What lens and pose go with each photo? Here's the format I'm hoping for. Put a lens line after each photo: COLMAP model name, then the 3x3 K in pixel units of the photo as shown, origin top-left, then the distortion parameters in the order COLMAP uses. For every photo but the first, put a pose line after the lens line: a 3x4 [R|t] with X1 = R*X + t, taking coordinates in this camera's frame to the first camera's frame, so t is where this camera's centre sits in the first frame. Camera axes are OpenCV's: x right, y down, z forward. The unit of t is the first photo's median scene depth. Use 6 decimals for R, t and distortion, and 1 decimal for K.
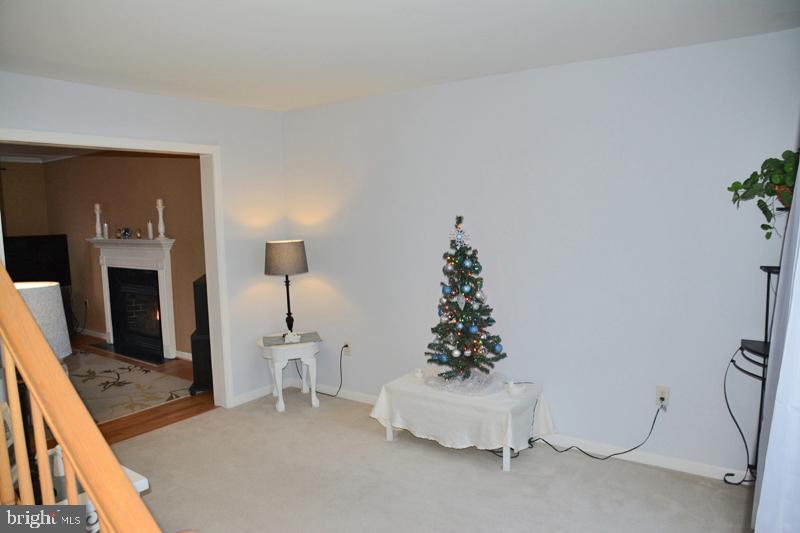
lens RADIAL K [[568.0, 0, 389.5], [0, 568.0, 279.5], [0, 0, 1]] dist [-0.123131, 0.074627]
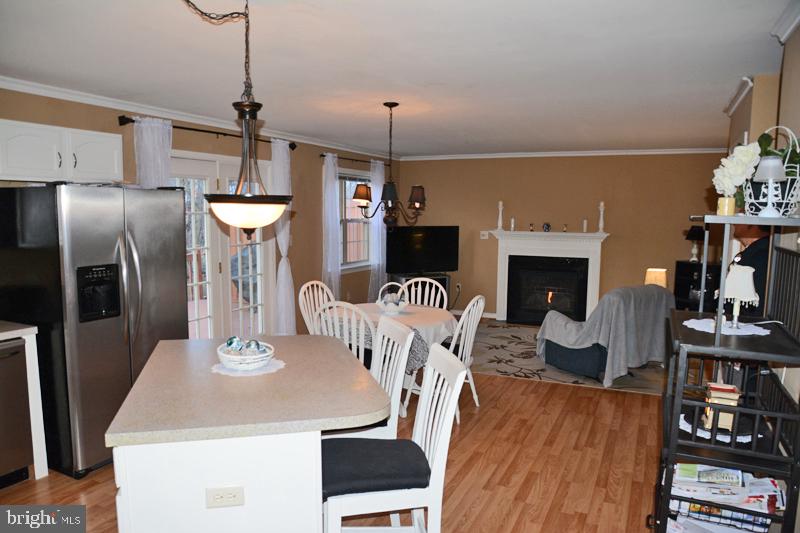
lens RADIAL K [[565.9, 0, 399.9], [0, 565.9, 282.4], [0, 0, 1]] dist [-0.124901, 0.061166]
pose [[0.981796, 0.005435, 0.189862, -0.975943], [-0.005769, 0.999983, 0.001204, 0.035631], [-0.189853, -0.002277, 0.981810, -0.137075]]
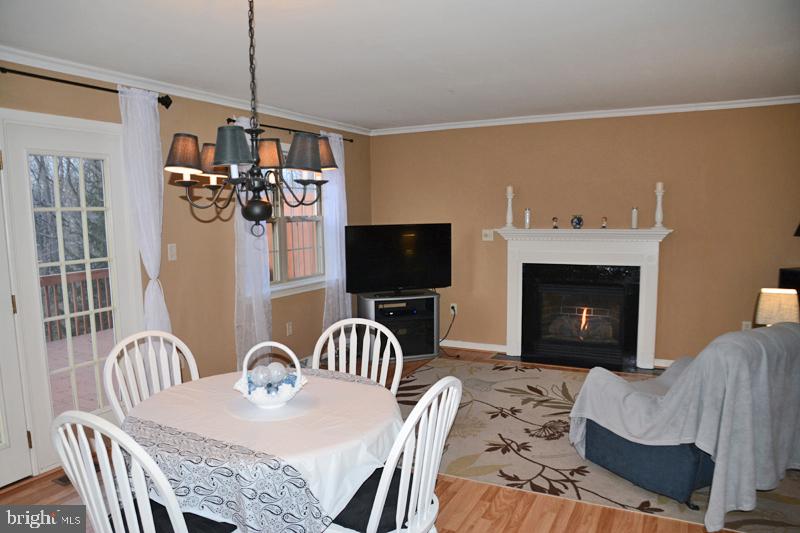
lens RADIAL K [[569.4, 0, 393.6], [0, 569.4, 285.4], [0, 0, 1]] dist [-0.133682, 0.098219]
pose [[0.989017, -0.013827, 0.147156, -0.833652], [0.013230, 0.999900, 0.005035, 0.003626], [-0.147211, -0.003033, 0.989100, 0.196618]]
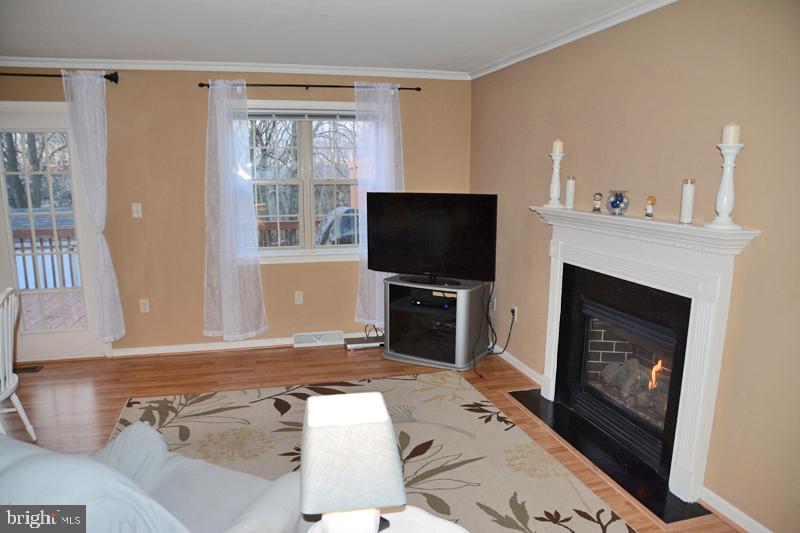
lens RADIAL K [[569.4, 0, 393.6], [0, 569.4, 285.4], [0, 0, 1]] dist [-0.133682, 0.098219]
pose [[0.772978, 0.145421, -0.617542, -0.304751], [-0.093813, 0.988875, 0.115438, -0.048392], [0.627459, -0.031298, 0.778020, 0.486016]]
